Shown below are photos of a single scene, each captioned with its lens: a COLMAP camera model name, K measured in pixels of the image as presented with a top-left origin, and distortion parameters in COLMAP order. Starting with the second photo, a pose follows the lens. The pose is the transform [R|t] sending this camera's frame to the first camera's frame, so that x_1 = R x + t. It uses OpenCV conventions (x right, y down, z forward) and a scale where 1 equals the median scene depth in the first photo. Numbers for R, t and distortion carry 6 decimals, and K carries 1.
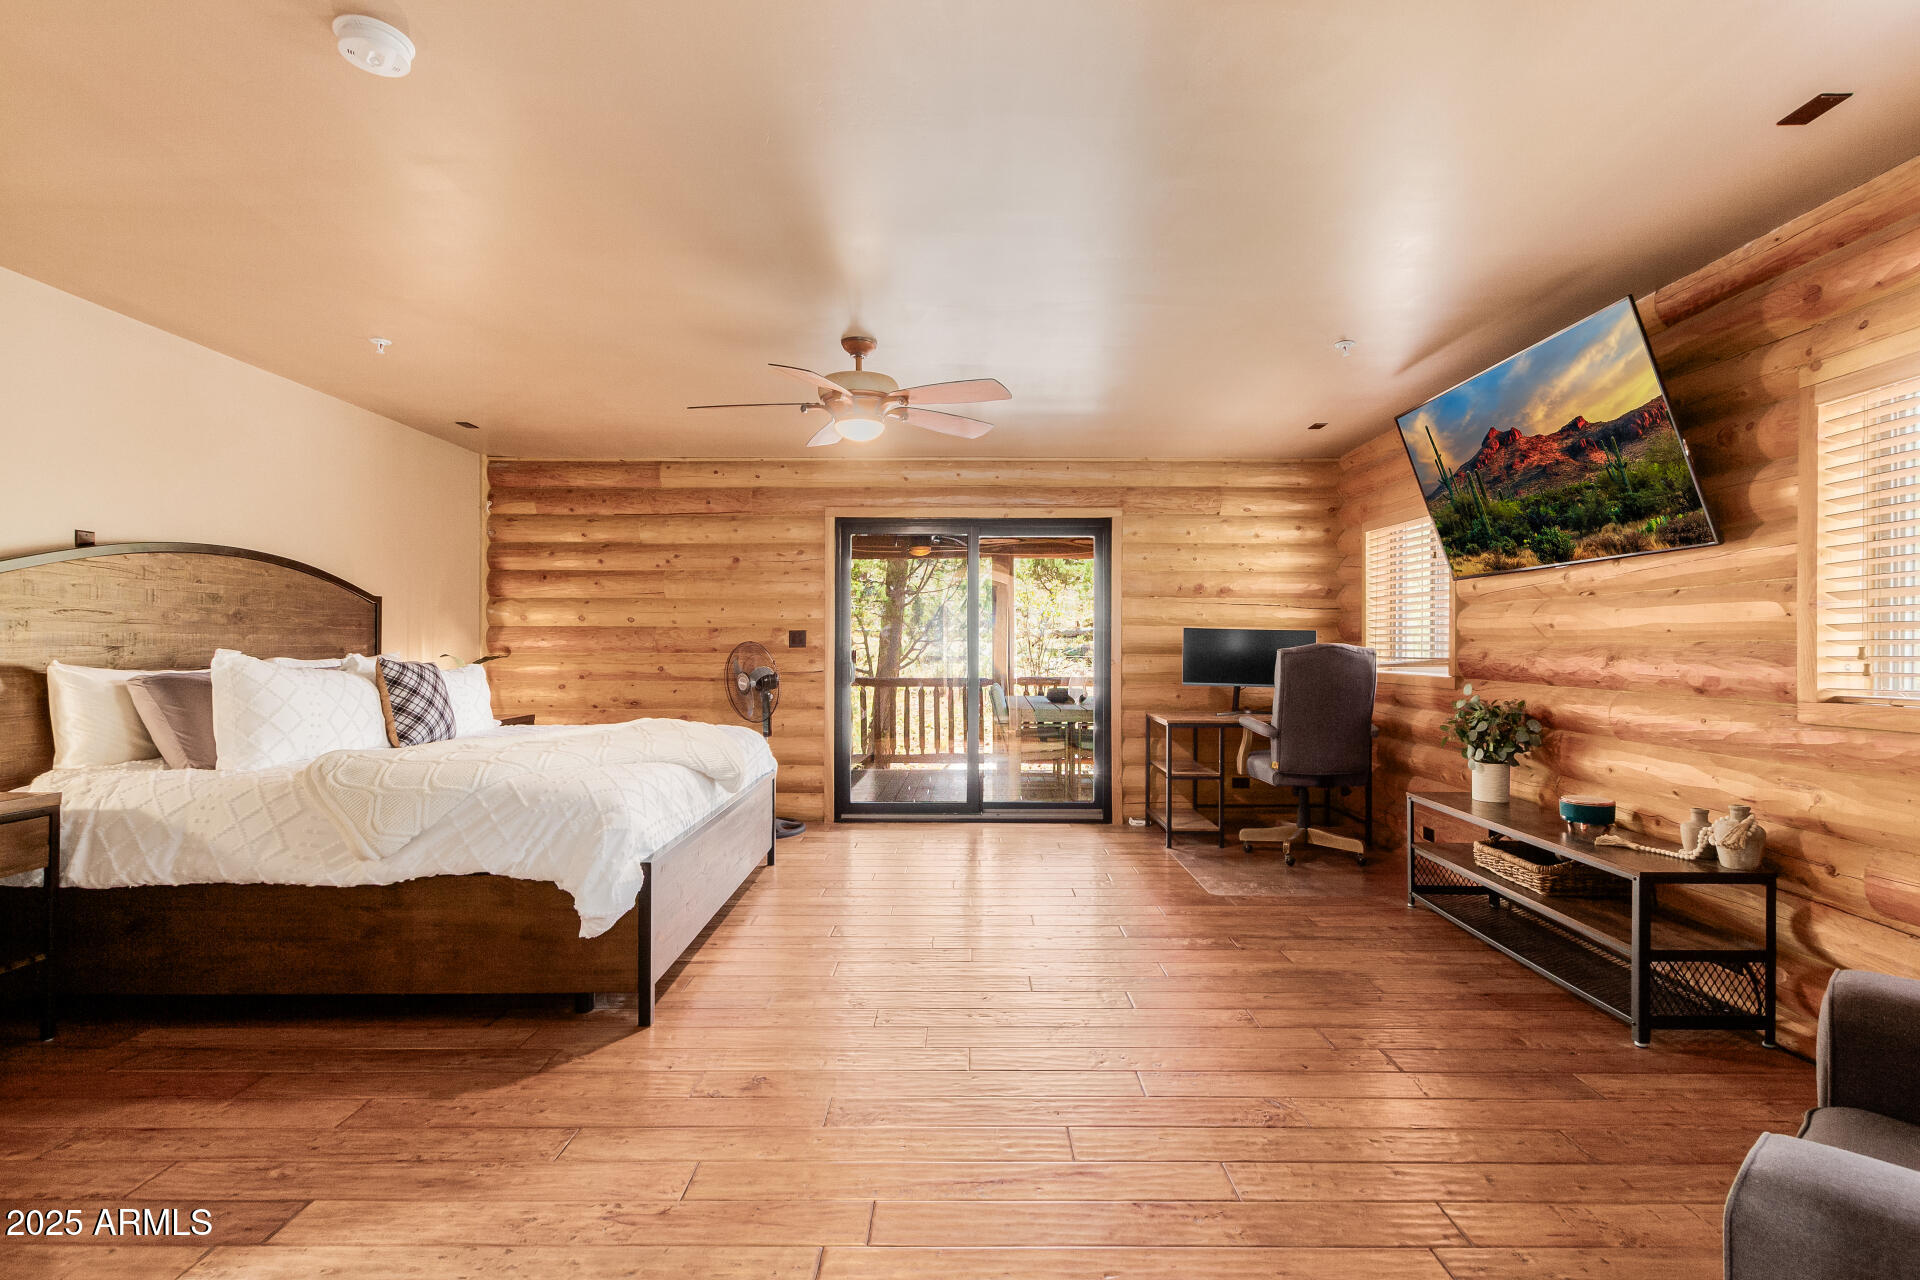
lens RADIAL K [[842.5, 0, 974.7], [0, 842.5, 644.4], [0, 0, 1]] dist [0.004610, 0.000495]
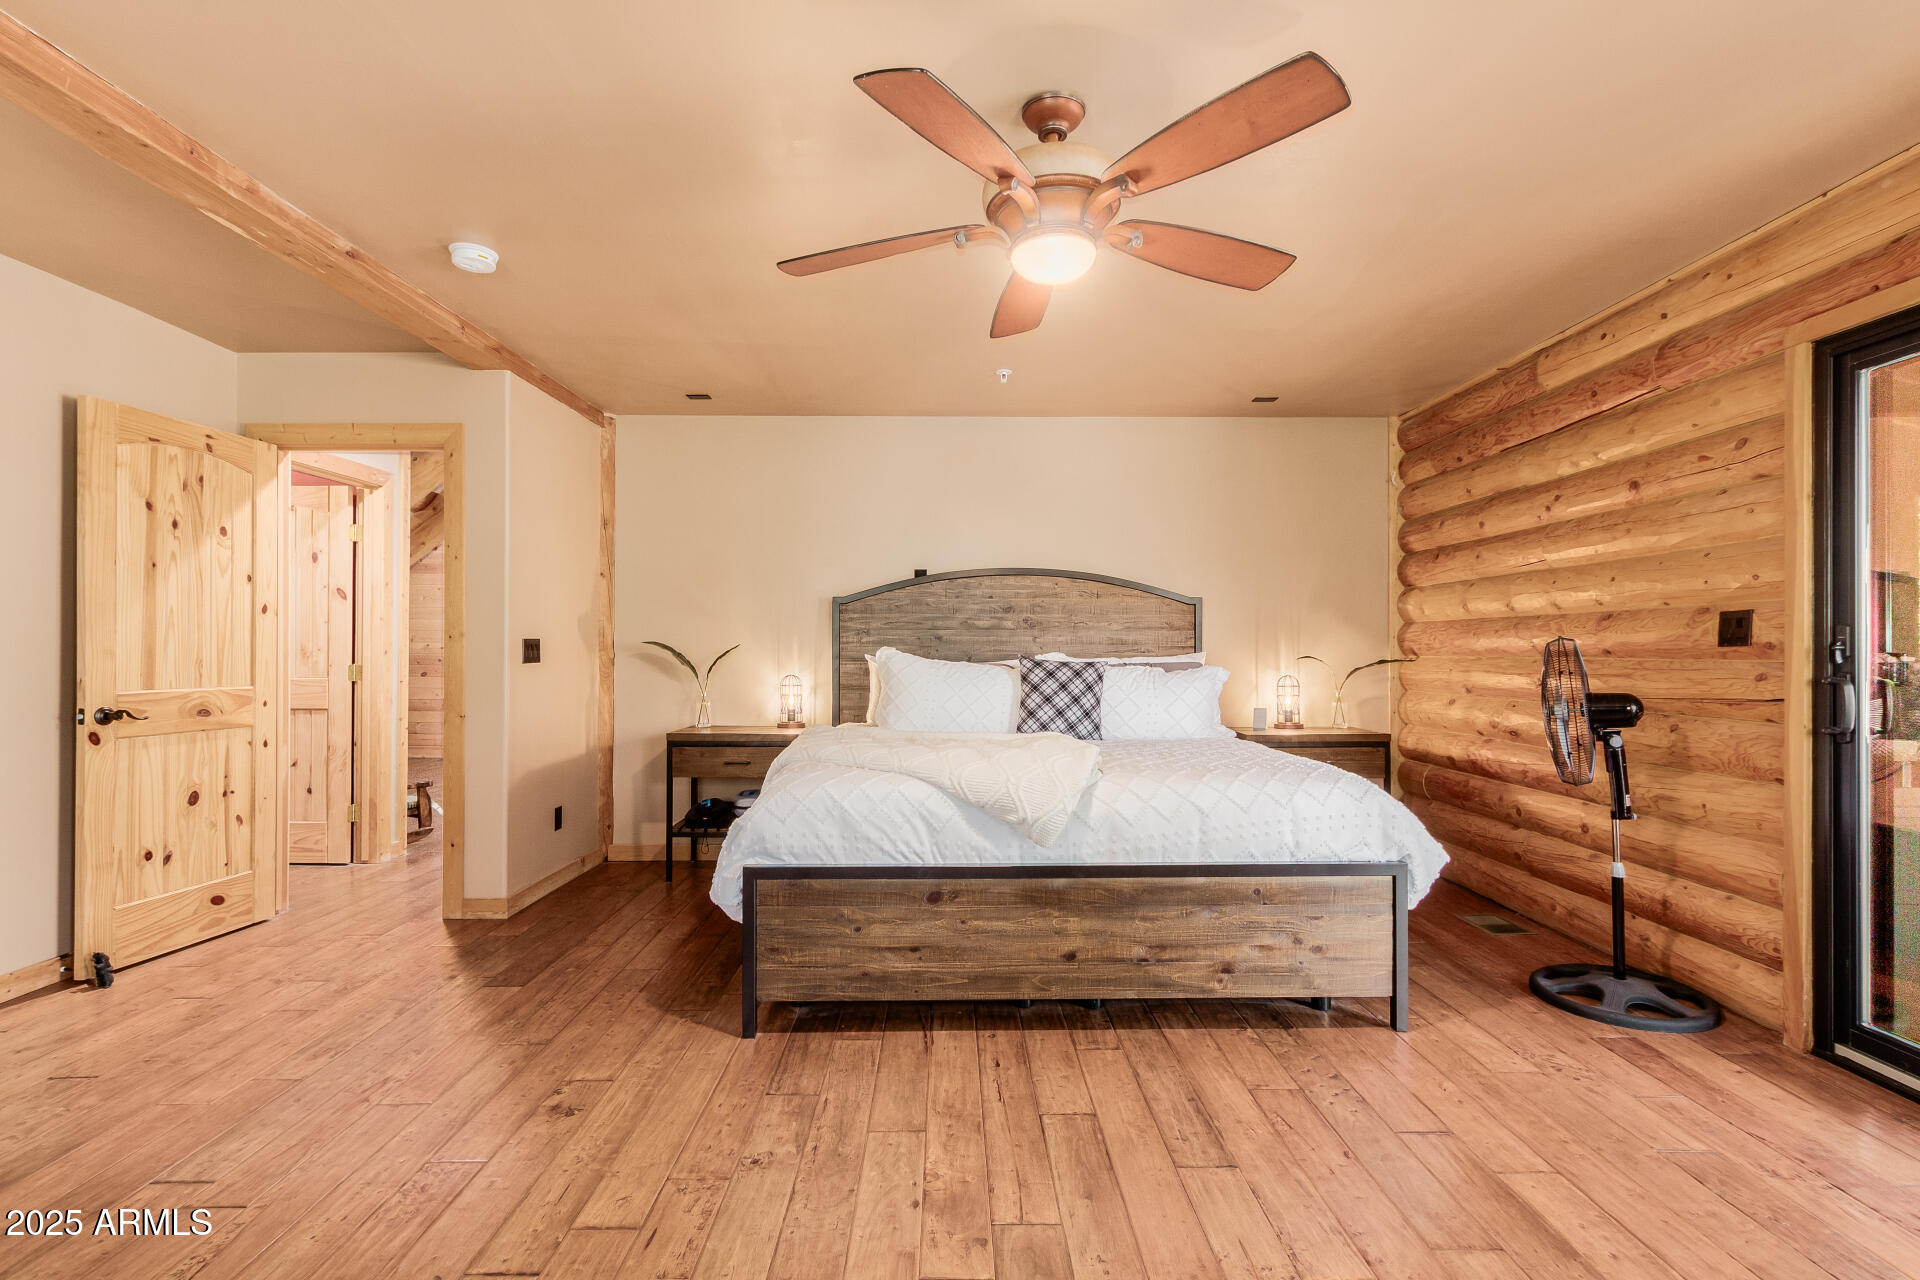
lens RADIAL K [[903.0, 0, 977.8], [0, 903.0, 647.0], [0, 0, 1]] dist [0.011250, -0.005097]
pose [[0.011298, -0.004830, -0.999925, 0.449944], [-0.001091, 0.999988, -0.004843, 0.010093], [0.999936, 0.001145, 0.011293, 0.874191]]
